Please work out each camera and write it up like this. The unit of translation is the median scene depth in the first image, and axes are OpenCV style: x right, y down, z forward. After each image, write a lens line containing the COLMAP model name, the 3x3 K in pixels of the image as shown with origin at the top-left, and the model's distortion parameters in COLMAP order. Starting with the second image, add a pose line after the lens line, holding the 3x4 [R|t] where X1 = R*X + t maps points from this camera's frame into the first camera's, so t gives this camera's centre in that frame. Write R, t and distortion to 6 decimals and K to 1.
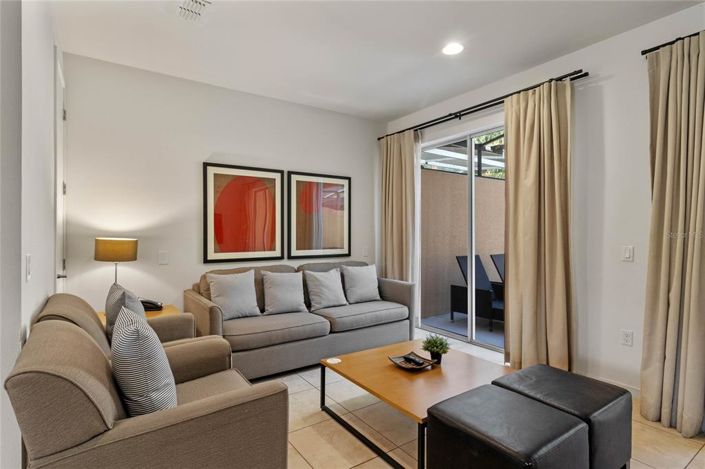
lens RADIAL K [[368.3, 0, 352.9], [0, 368.3, 221.8], [0, 0, 1]] dist [0.002995, 0.000044]
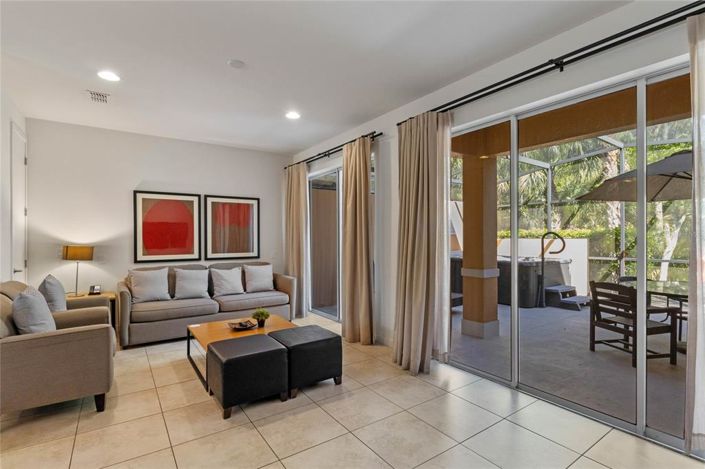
lens RADIAL K [[339.0, 0, 352.5], [0, 339.0, 234.5], [0, 0, 1]] dist [-0.001459, -0.000523]
pose [[0.999987, 0.002782, -0.004382, 0.393413], [-0.002644, 0.999510, 0.031176, -0.034826], [0.004467, -0.031164, 0.999504, -0.256009]]
